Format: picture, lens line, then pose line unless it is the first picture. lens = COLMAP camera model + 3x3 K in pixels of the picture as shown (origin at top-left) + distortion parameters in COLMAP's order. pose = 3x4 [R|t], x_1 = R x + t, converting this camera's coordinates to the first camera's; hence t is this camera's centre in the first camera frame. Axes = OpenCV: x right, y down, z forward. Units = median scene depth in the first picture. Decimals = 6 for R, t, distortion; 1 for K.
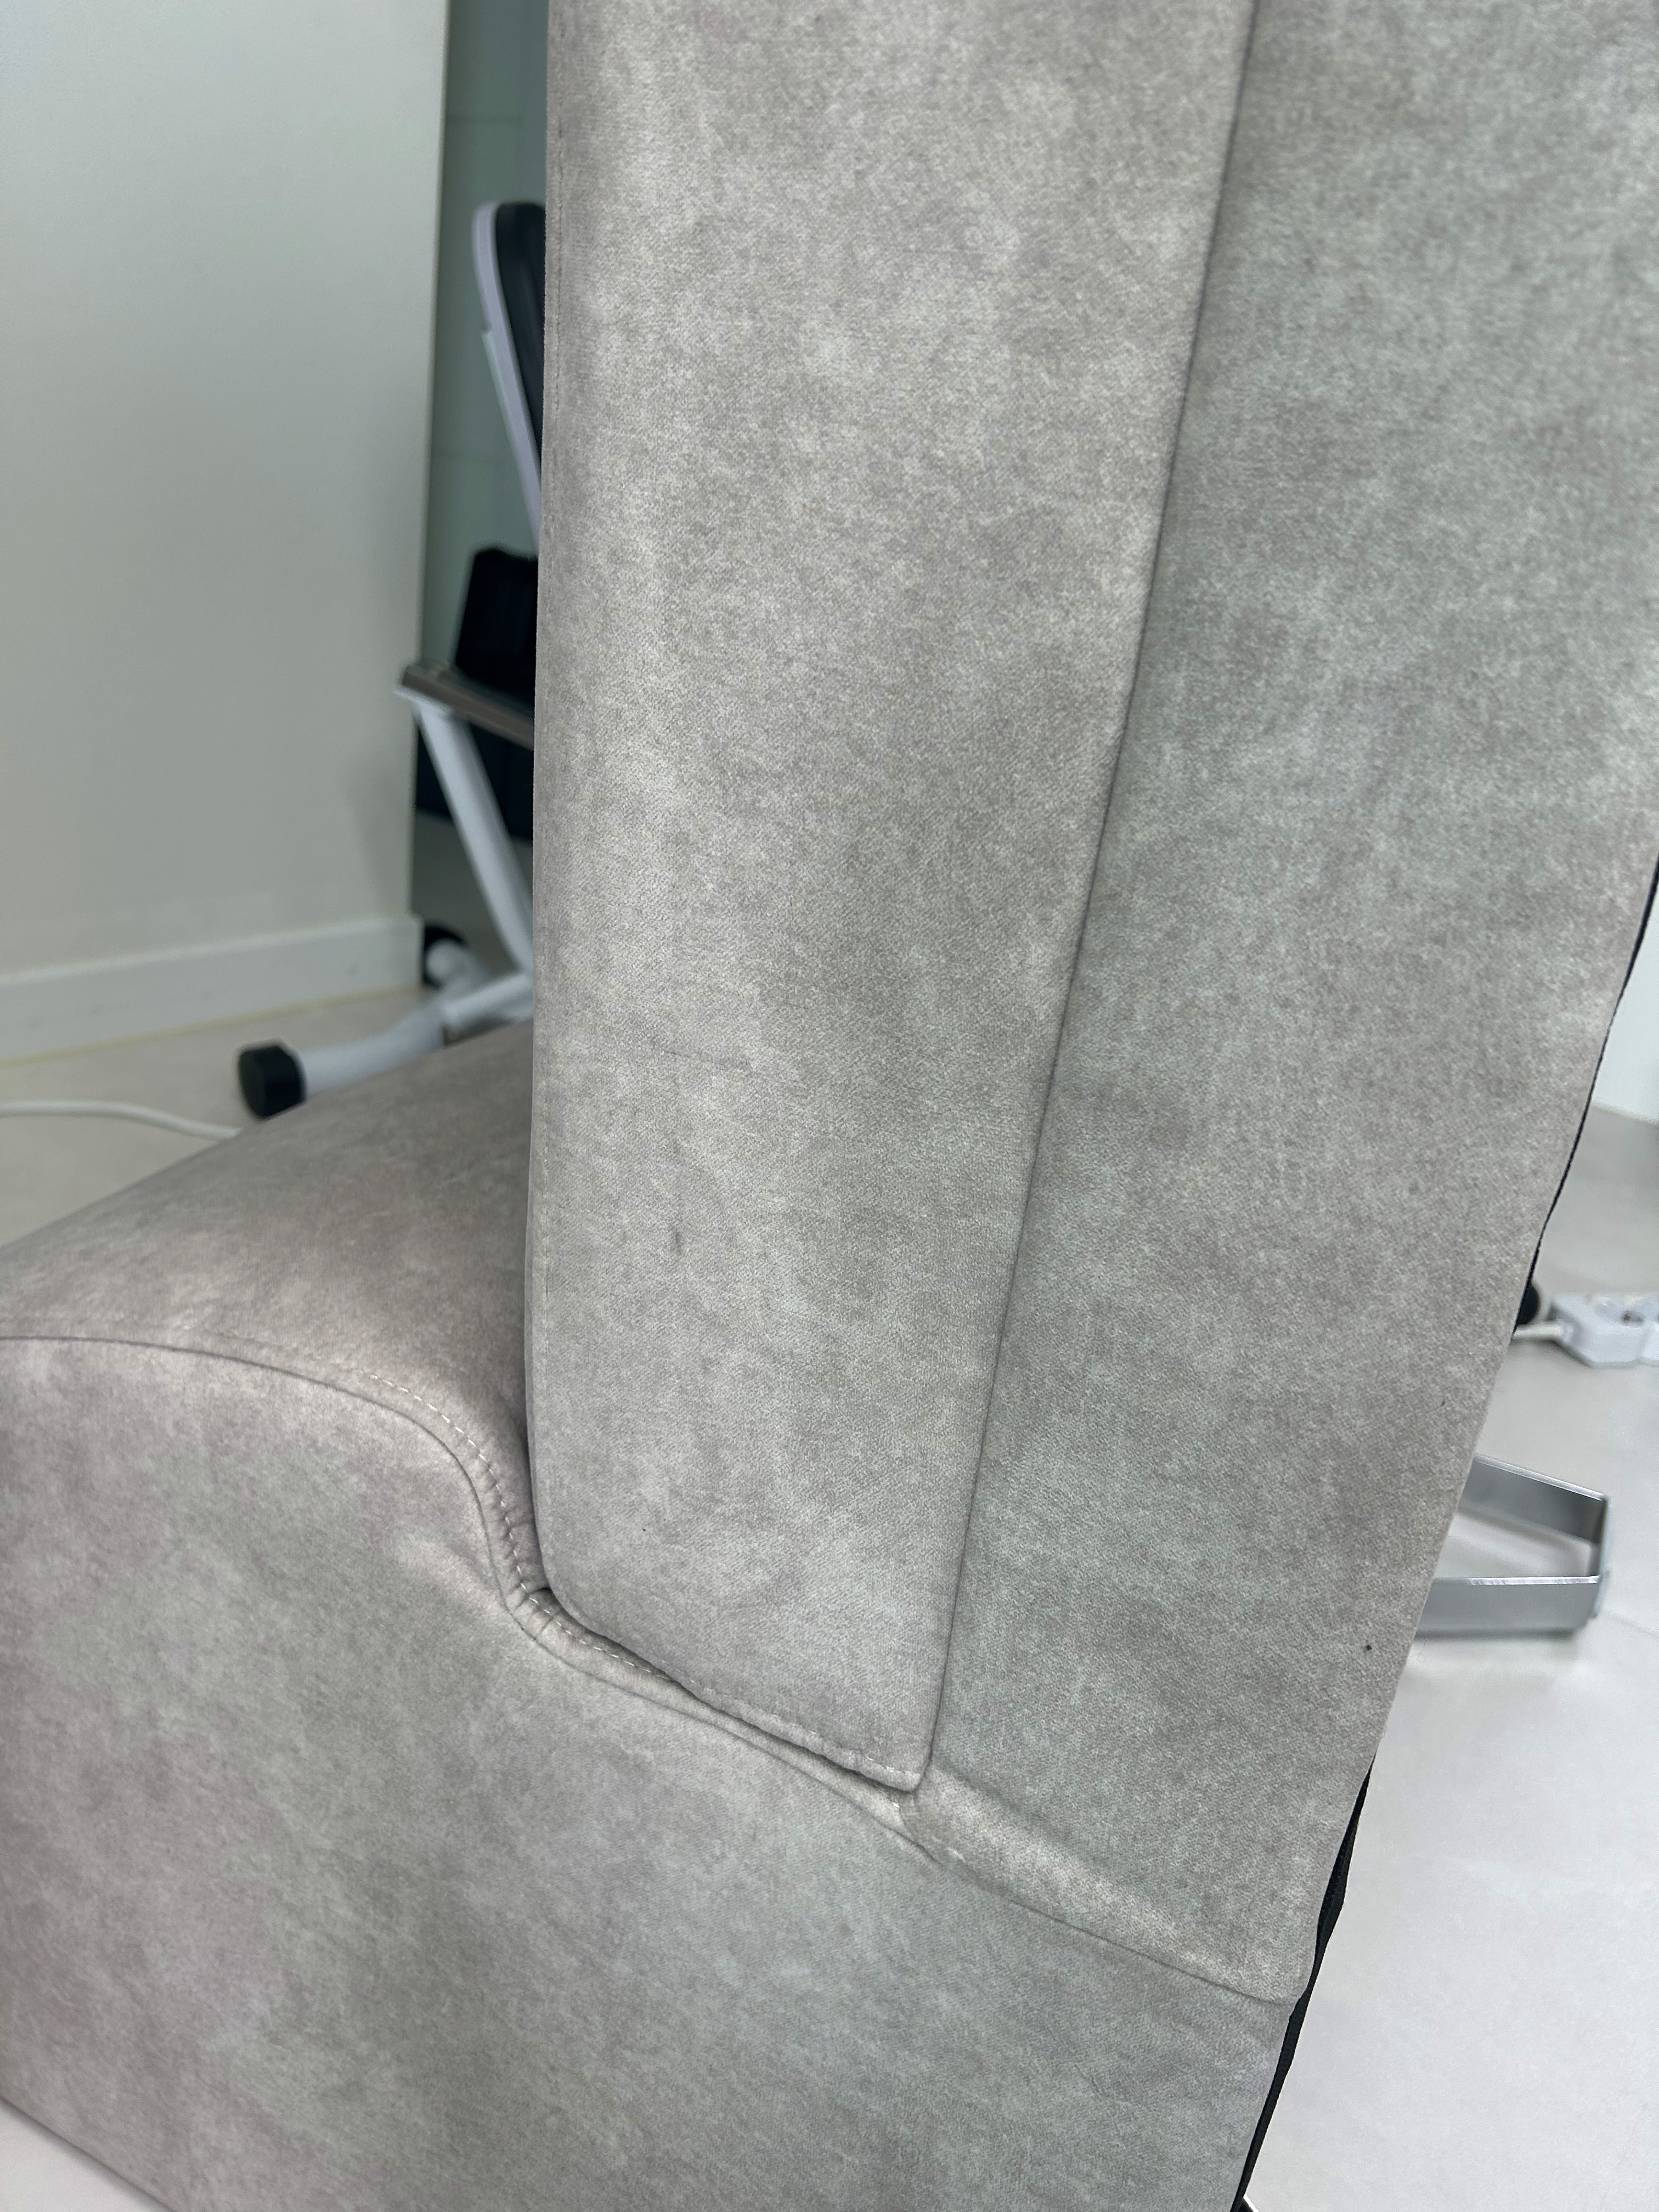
lens RADIAL K [[1657.8, 0, 820.2], [0, 1657.8, 1114.1], [0, 0, 1]] dist [0.003215, -0.033838]
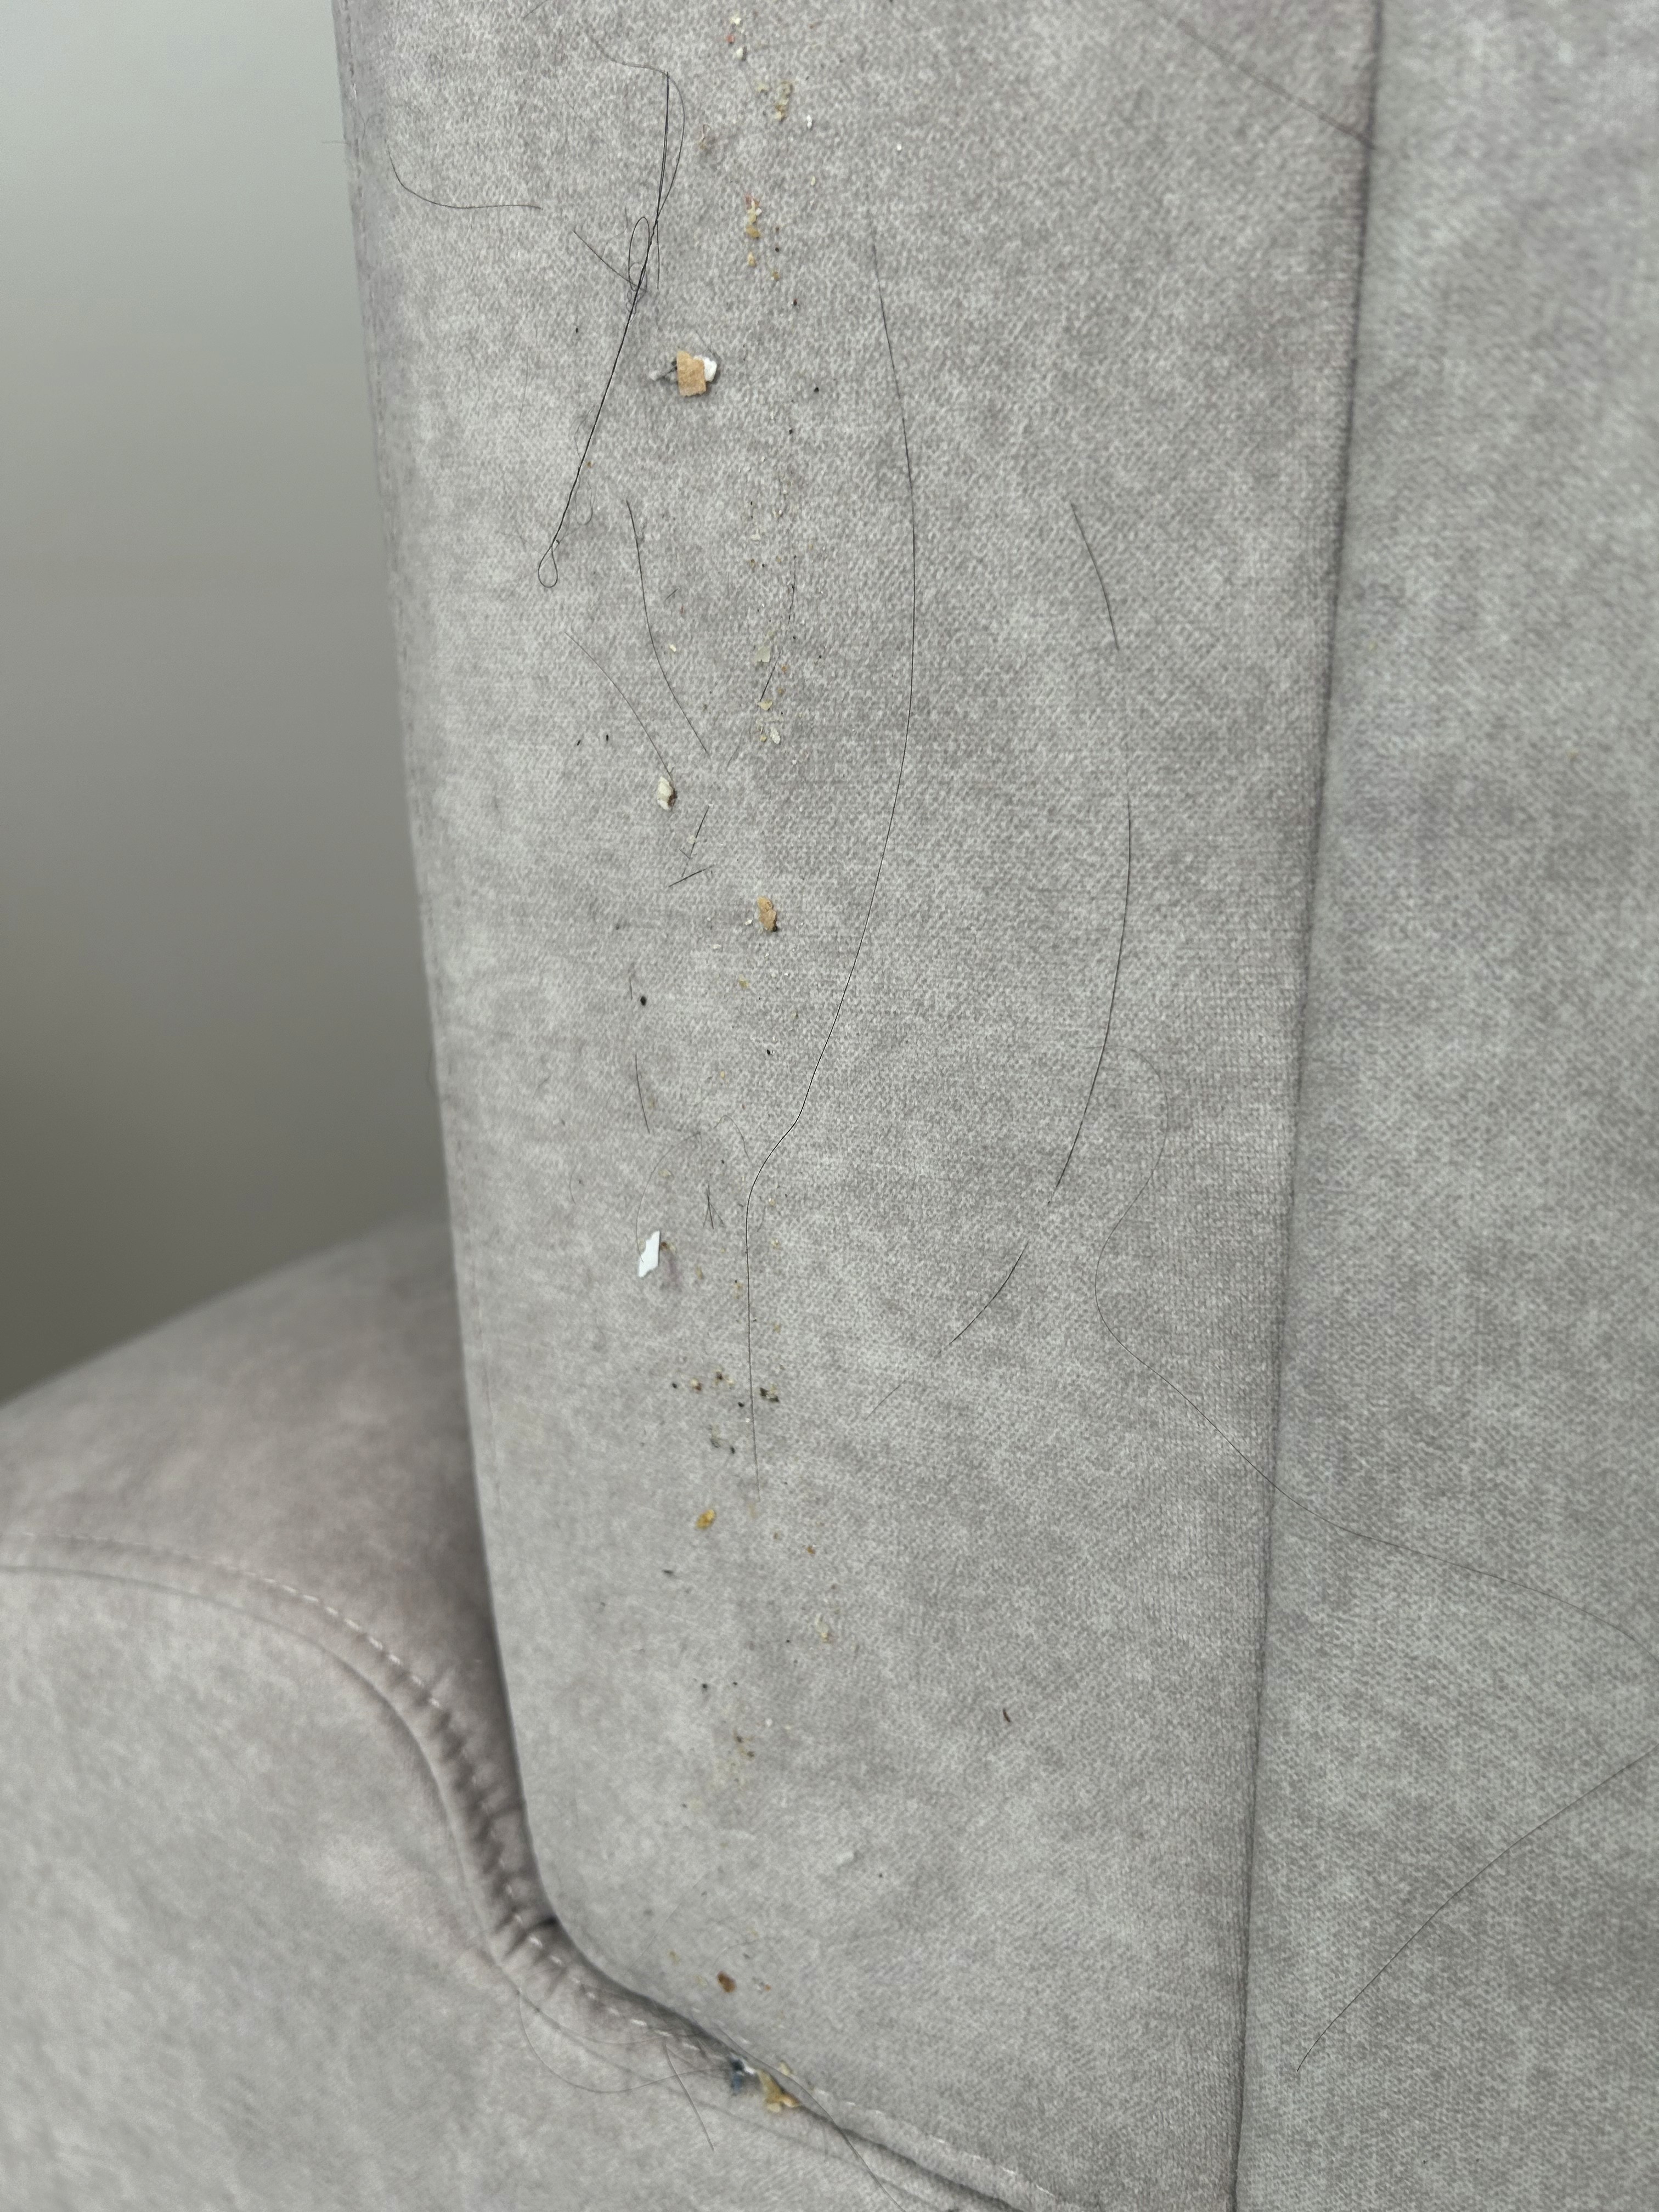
lens RADIAL K [[1657.8, 0, 824.0], [0, 1657.8, 1099.1], [0, 0, 1]] dist [0.003215, -0.033838]
pose [[0.990063, -0.106656, -0.091649, 0.025024], [0.090849, 0.982589, -0.162067, 0.121003], [0.107339, 0.152131, 0.982514, 0.454081]]
